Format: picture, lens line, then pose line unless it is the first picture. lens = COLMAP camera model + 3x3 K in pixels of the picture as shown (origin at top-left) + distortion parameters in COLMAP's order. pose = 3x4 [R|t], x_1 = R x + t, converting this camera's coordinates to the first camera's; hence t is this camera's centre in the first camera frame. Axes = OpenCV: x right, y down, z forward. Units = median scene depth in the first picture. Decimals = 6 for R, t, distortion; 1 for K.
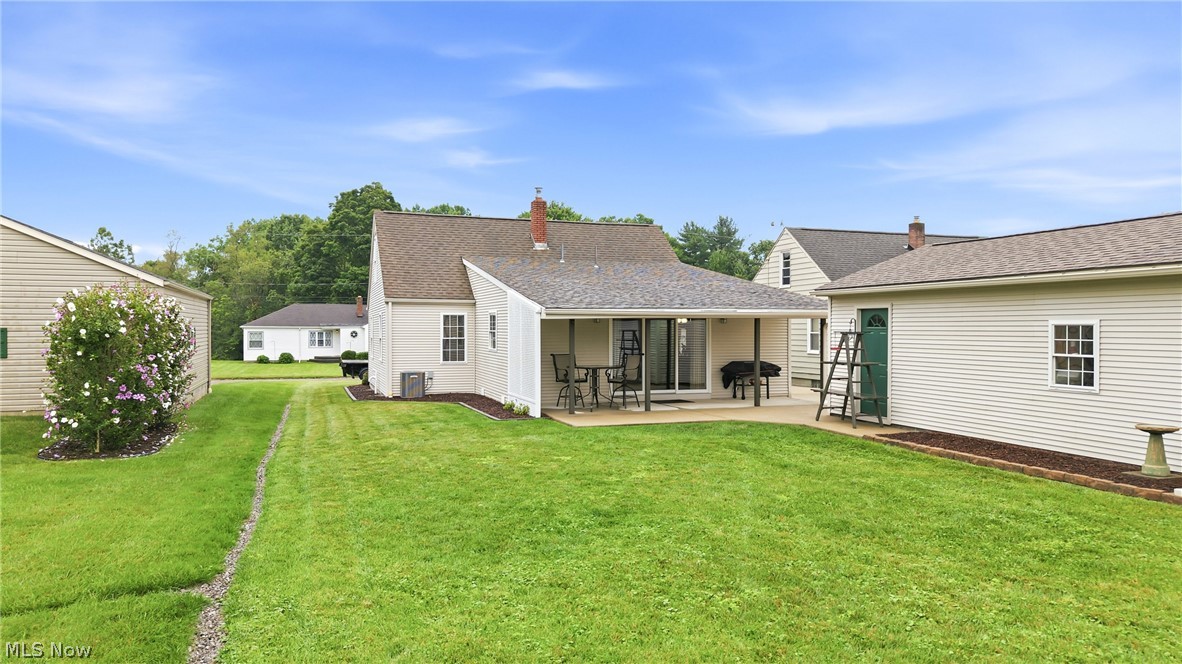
lens RADIAL K [[787.3, 0, 589.5], [0, 787.3, 335.9], [0, 0, 1]] dist [0.033939, -0.043682]
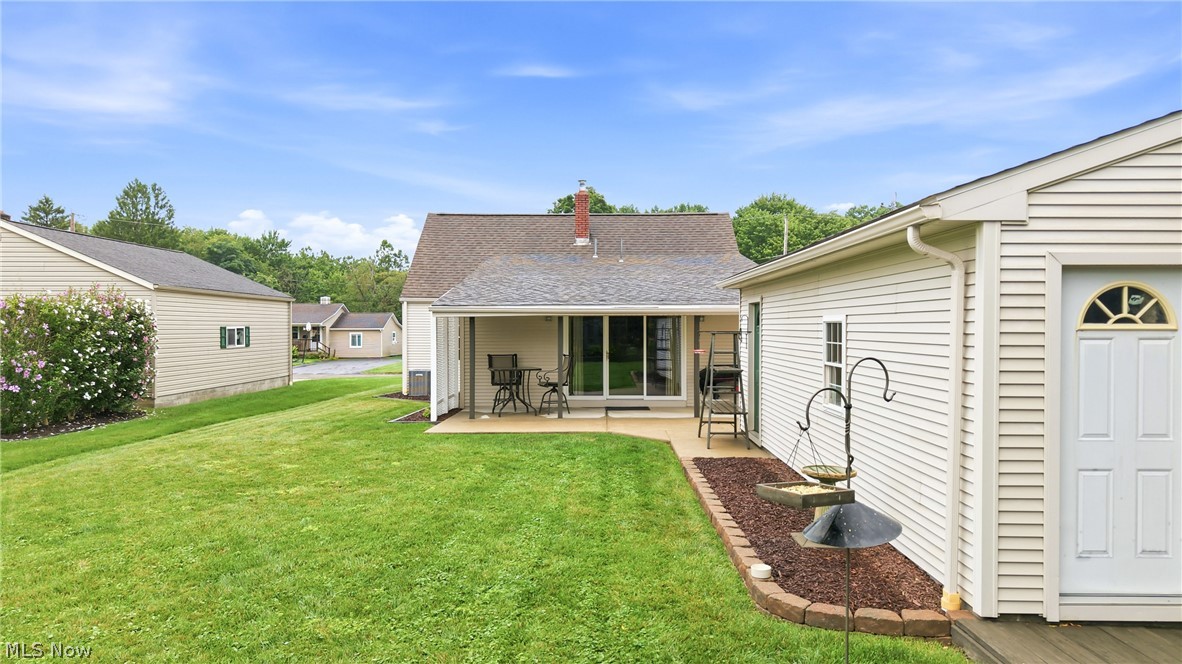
lens RADIAL K [[779.9, 0, 591.0], [0, 779.9, 332.0], [0, 0, 1]] dist [0.036920, -0.042005]
pose [[0.944571, 0.002030, -0.328301, 0.312938], [-0.003177, 0.999991, -0.002956, -0.001107], [0.328292, 0.003835, 0.944569, 0.126920]]
